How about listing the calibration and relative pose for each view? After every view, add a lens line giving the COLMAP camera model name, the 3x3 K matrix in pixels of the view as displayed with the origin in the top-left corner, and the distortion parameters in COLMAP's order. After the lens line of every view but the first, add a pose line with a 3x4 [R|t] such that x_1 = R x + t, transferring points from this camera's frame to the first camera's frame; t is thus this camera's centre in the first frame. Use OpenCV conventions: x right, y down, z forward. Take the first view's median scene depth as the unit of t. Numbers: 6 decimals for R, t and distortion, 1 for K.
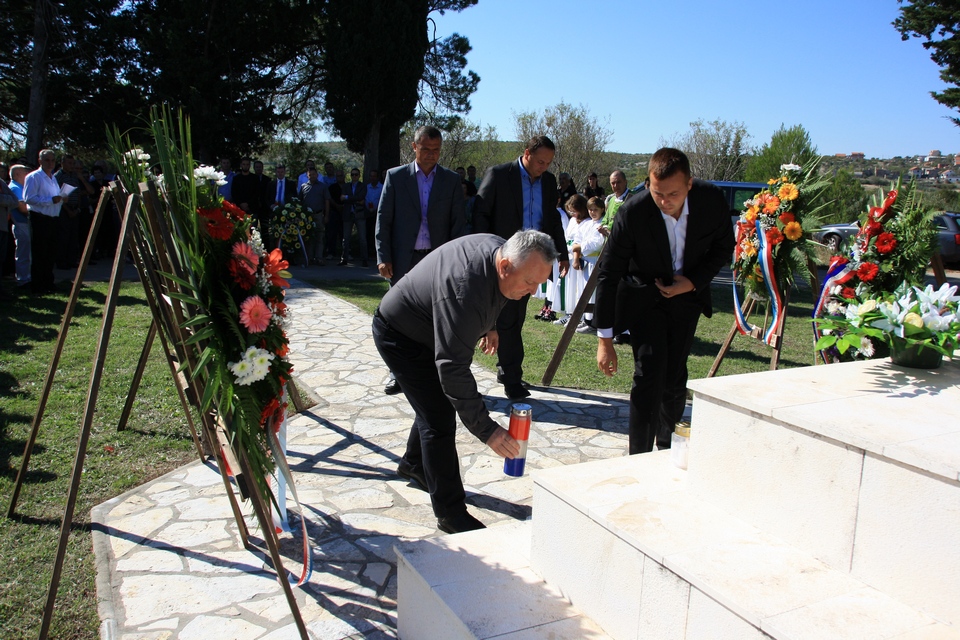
lens RADIAL K [[827.4, 0, 480.9], [0, 827.4, 326.7], [0, 0, 1]] dist [-0.158834, 0.195014]
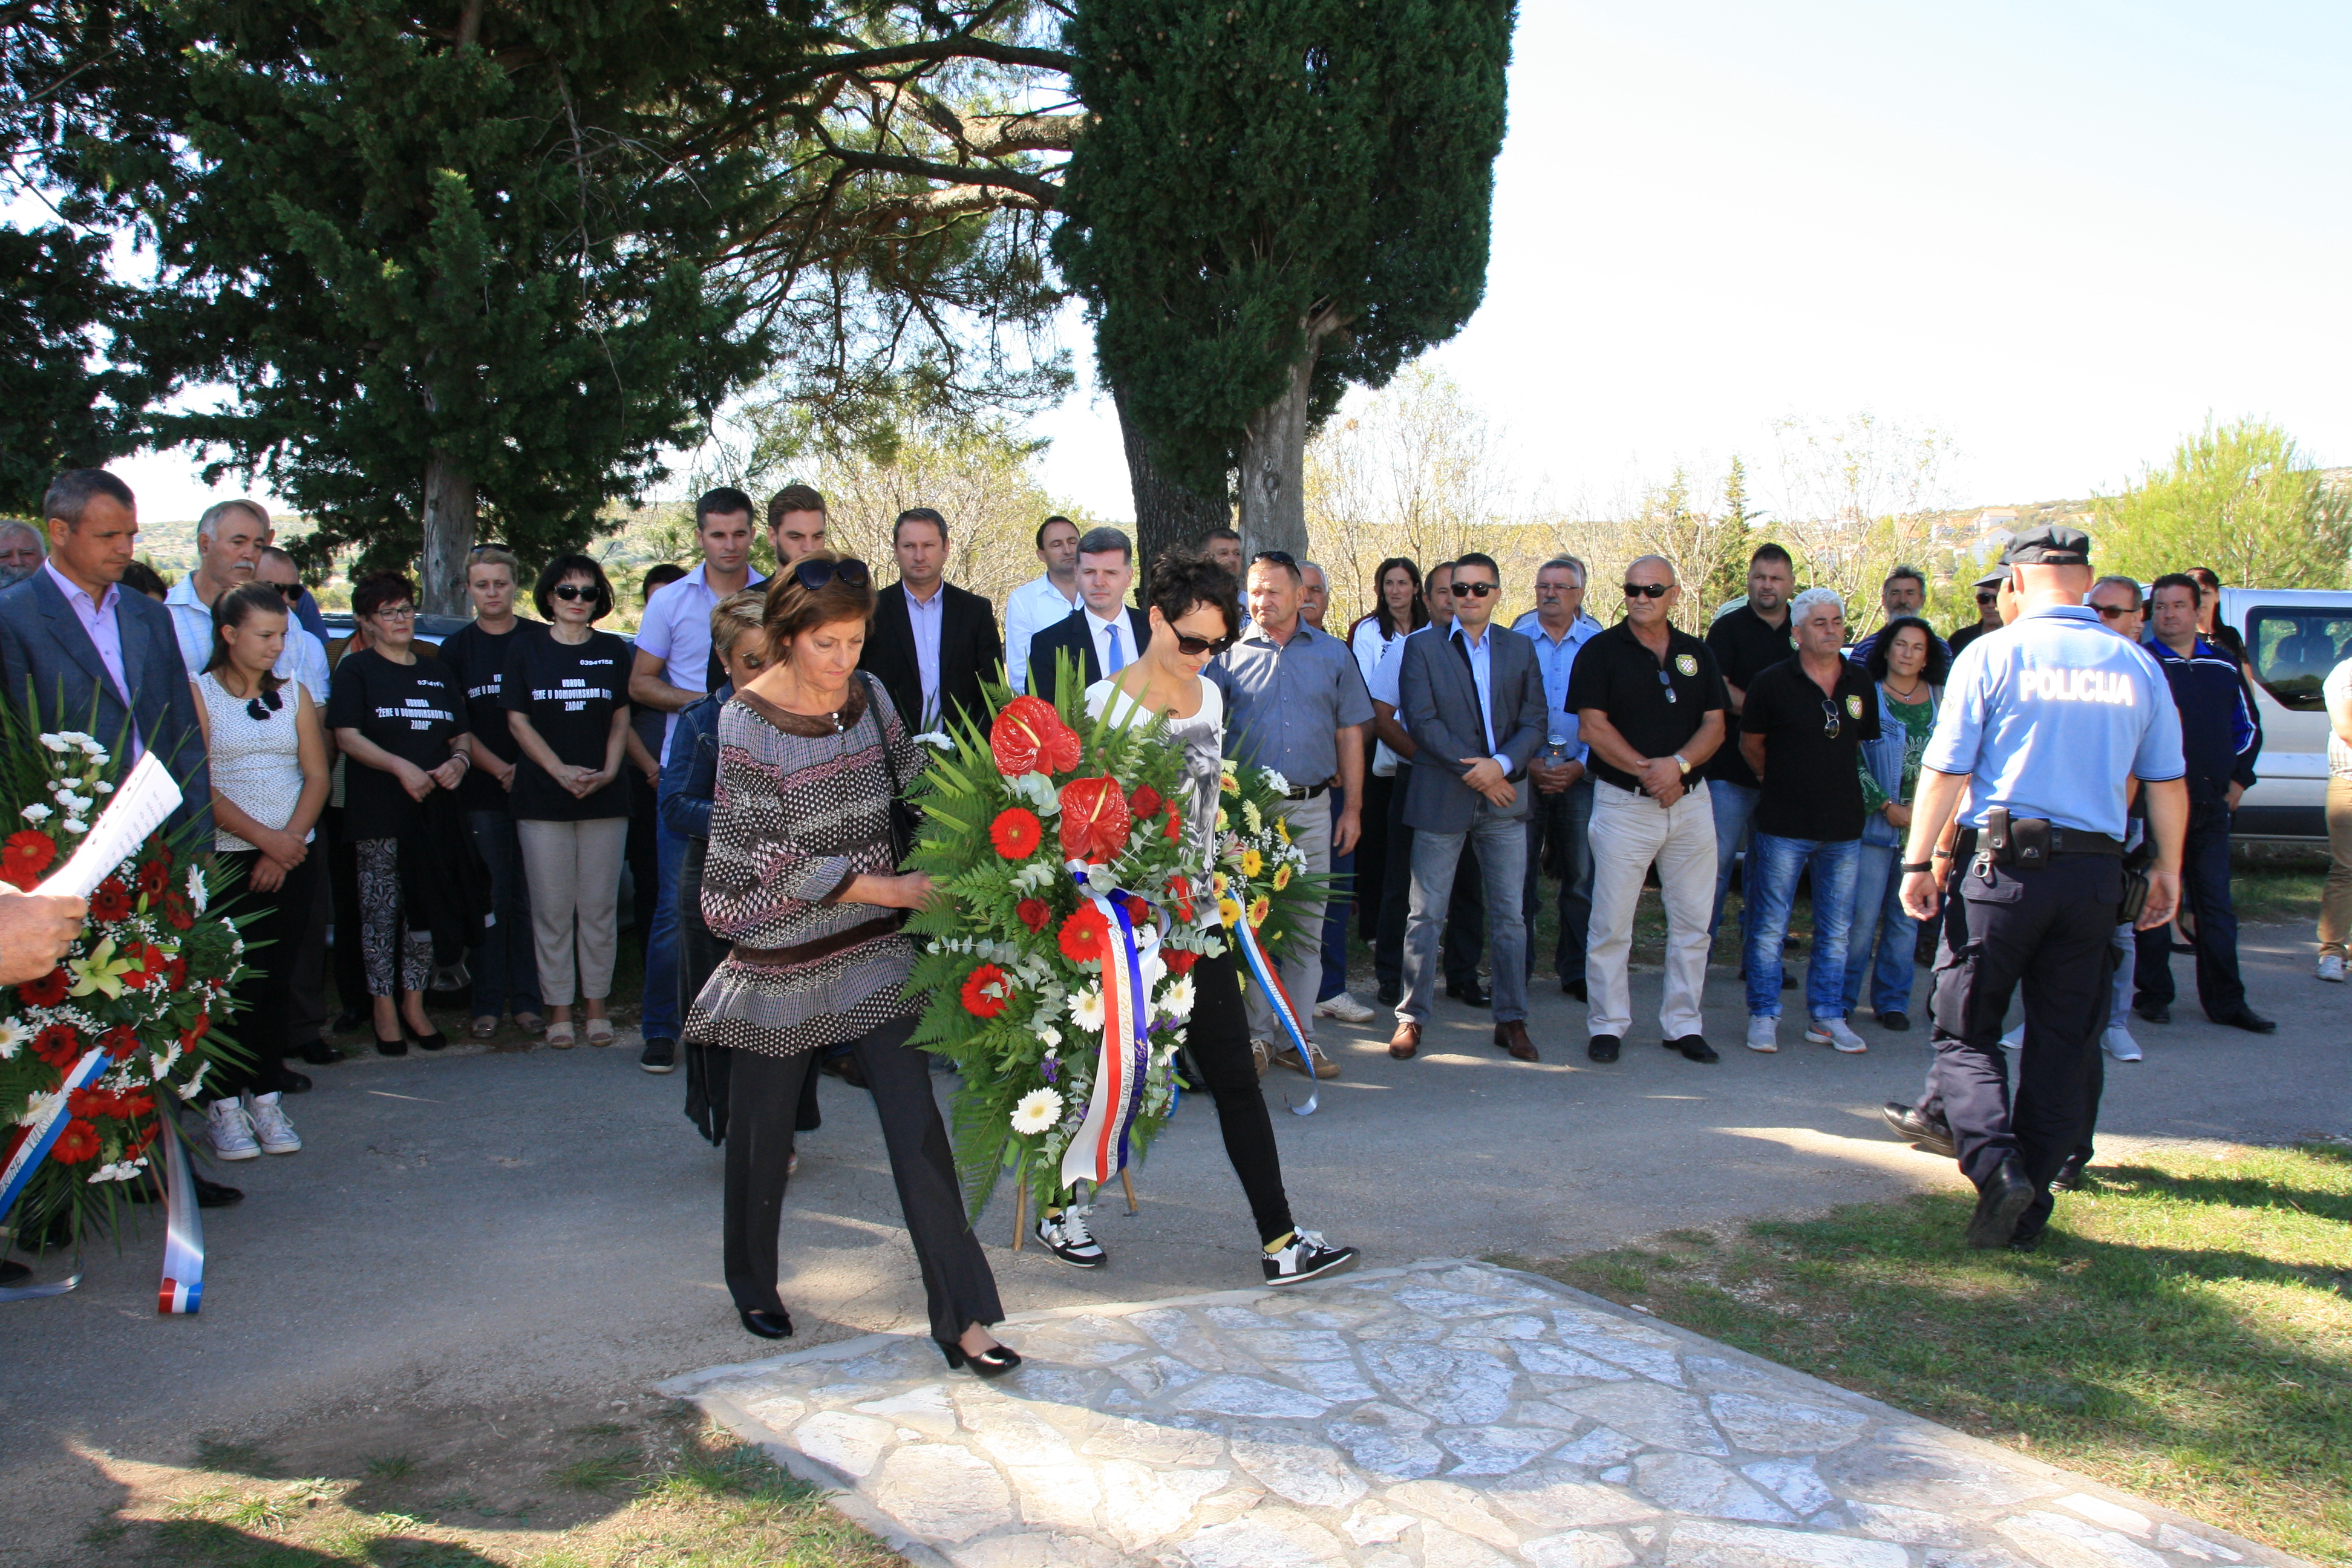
lens RADIAL K [[2008.5, 0, 1184.4], [0, 2008.5, 788.0], [0, 0, 1]] dist [-0.158486, 0.171049]
pose [[0.984567, -0.033087, 0.171853, -0.511509], [0.046947, 0.995908, -0.077218, -0.181670], [-0.168595, 0.084094, 0.982092, 0.957948]]
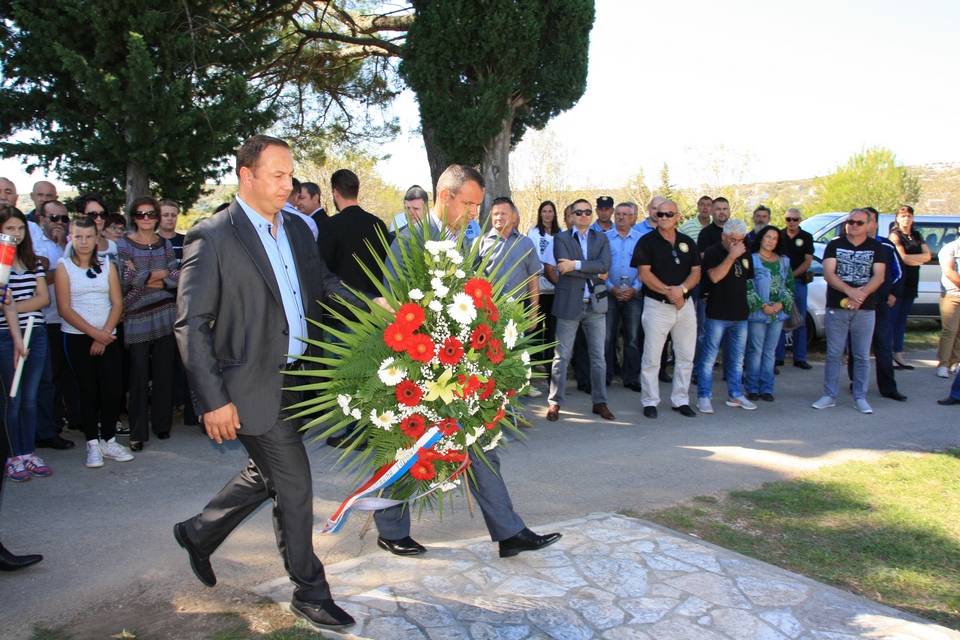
lens RADIAL K [[819.8, 0, 483.4], [0, 819.8, 321.6], [0, 0, 1]] dist [-0.158486, 0.171049]
pose [[0.973712, -0.051153, 0.221964, -0.526742], [0.063042, 0.996913, -0.046809, -0.190183], [-0.218885, 0.059572, 0.973931, 1.012168]]
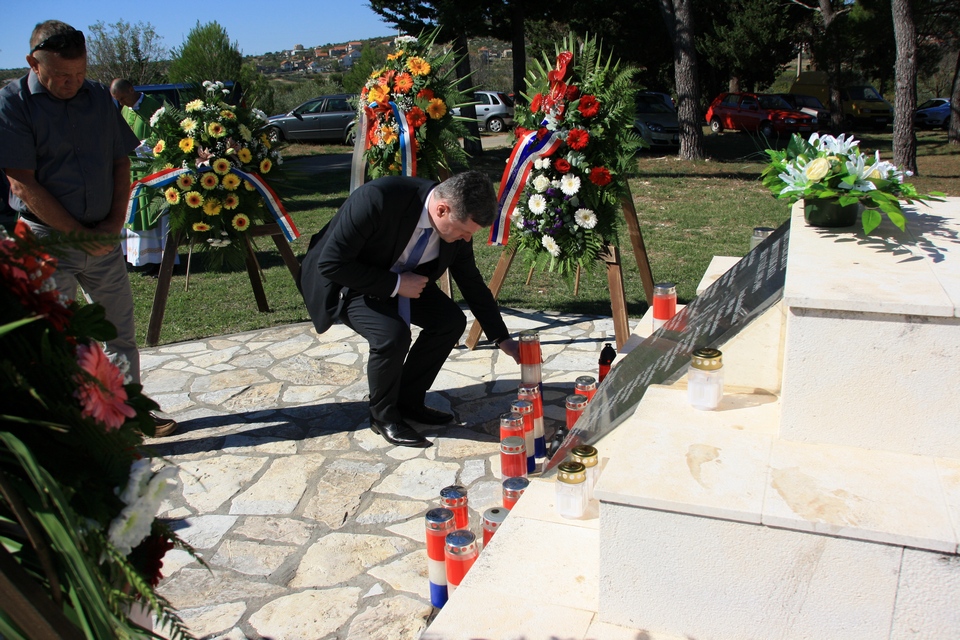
lens RADIAL K [[800.9, 0, 478.3], [0, 800.9, 324.3], [0, 0, 1]] dist [-0.167134, 0.161336]
pose [[0.753174, -0.251784, 0.607728, -0.095191], [0.176238, 0.967311, 0.182345, -0.021008], [-0.633773, -0.030233, 0.772928, 0.155178]]
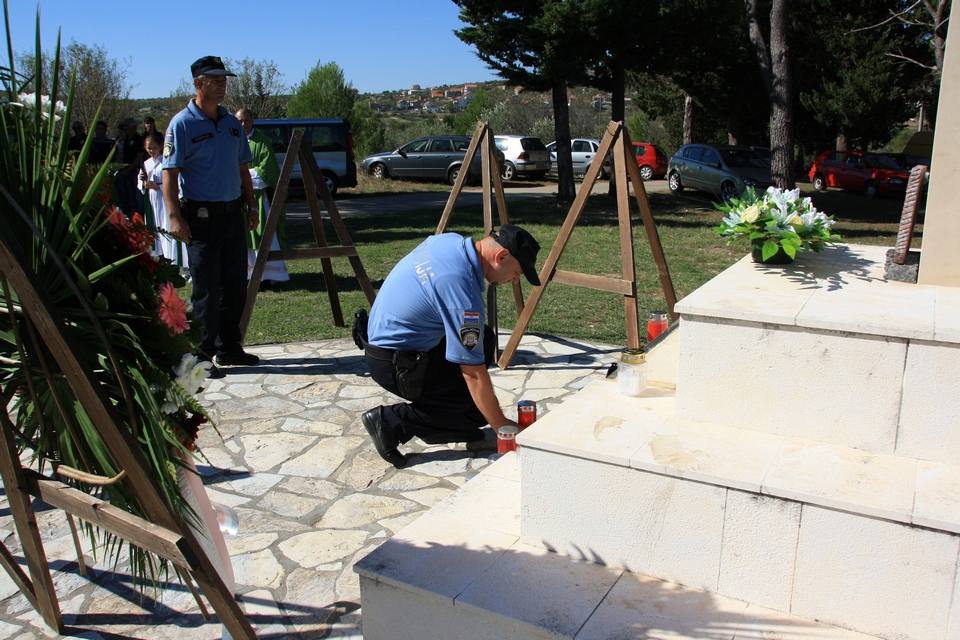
lens RADIAL K [[806.0, 0, 480.0], [0, 806.0, 320.0], [0, 0, 1]] dist [-0.162446, 0.167495]
pose [[0.835510, -0.162695, 0.524837, -0.107743], [0.126030, 0.986437, 0.105155, -0.010890], [-0.534827, -0.021713, 0.844683, 0.080819]]
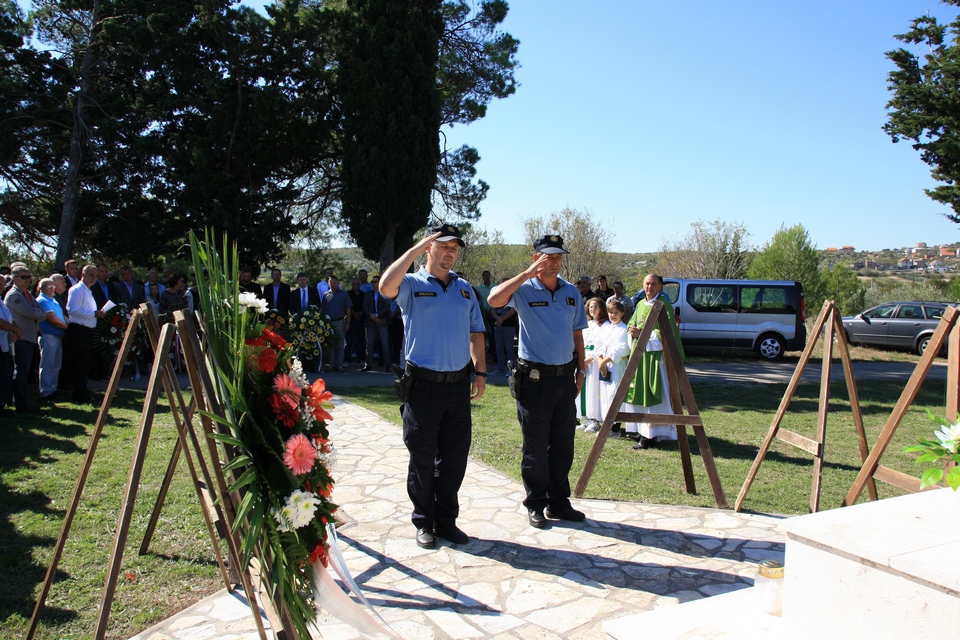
lens RADIAL K [[806.0, 0, 480.0], [0, 806.0, 320.0], [0, 0, 1]] dist [-0.162446, 0.167495]
pose [[0.999752, -0.019865, -0.010094, -0.016194], [0.018398, 0.991479, -0.128958, -0.011873], [0.012570, 0.128741, 0.991599, 0.025970]]
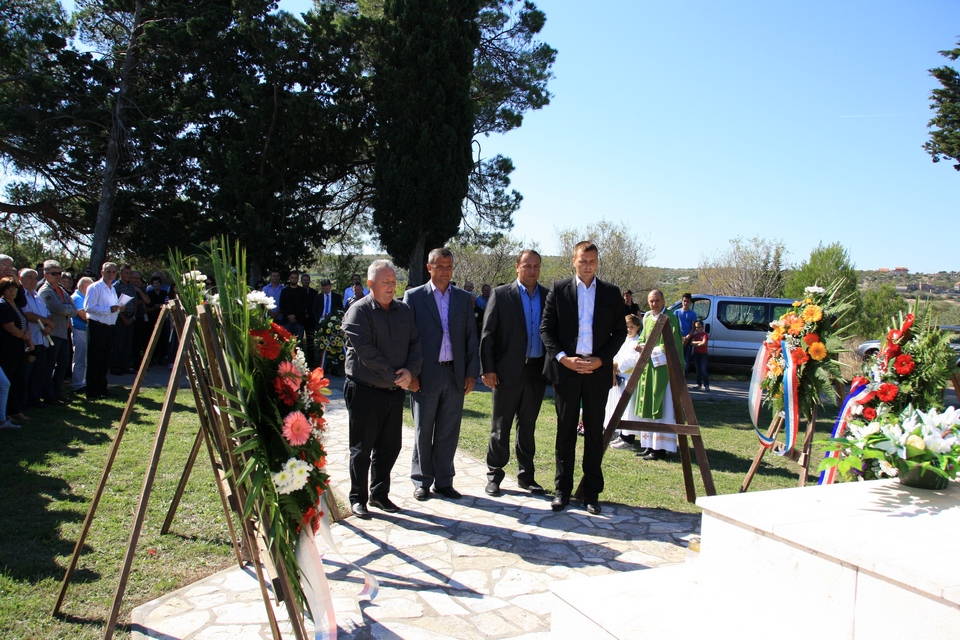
lens RADIAL K [[825.0, 0, 484.0], [0, 825.0, 325.5], [0, 0, 1]] dist [-0.154905, 0.179939]
pose [[0.998749, 0.010926, -0.048791, 0.006330], [-0.017504, 0.990485, -0.136502, -0.001762], [0.046836, 0.137186, 0.989437, -0.021132]]
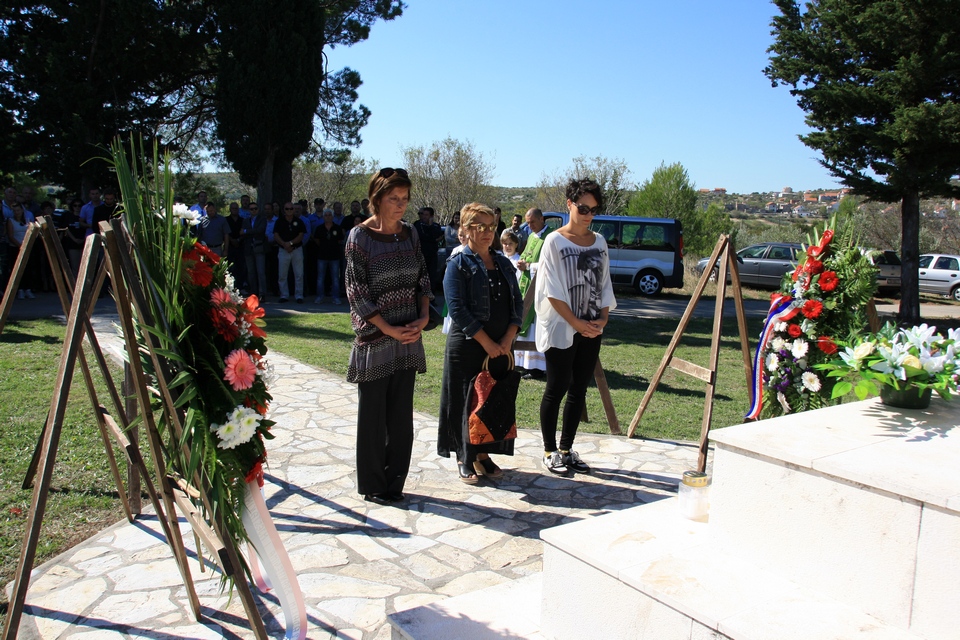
lens RADIAL K [[819.8, 0, 483.4], [0, 819.8, 321.6], [0, 0, 1]] dist [-0.158486, 0.171049]
pose [[0.989029, -0.009960, 0.147384, -0.037505], [0.016420, 0.998954, -0.042678, -0.006648], [-0.146805, 0.044630, 0.988158, 0.021855]]
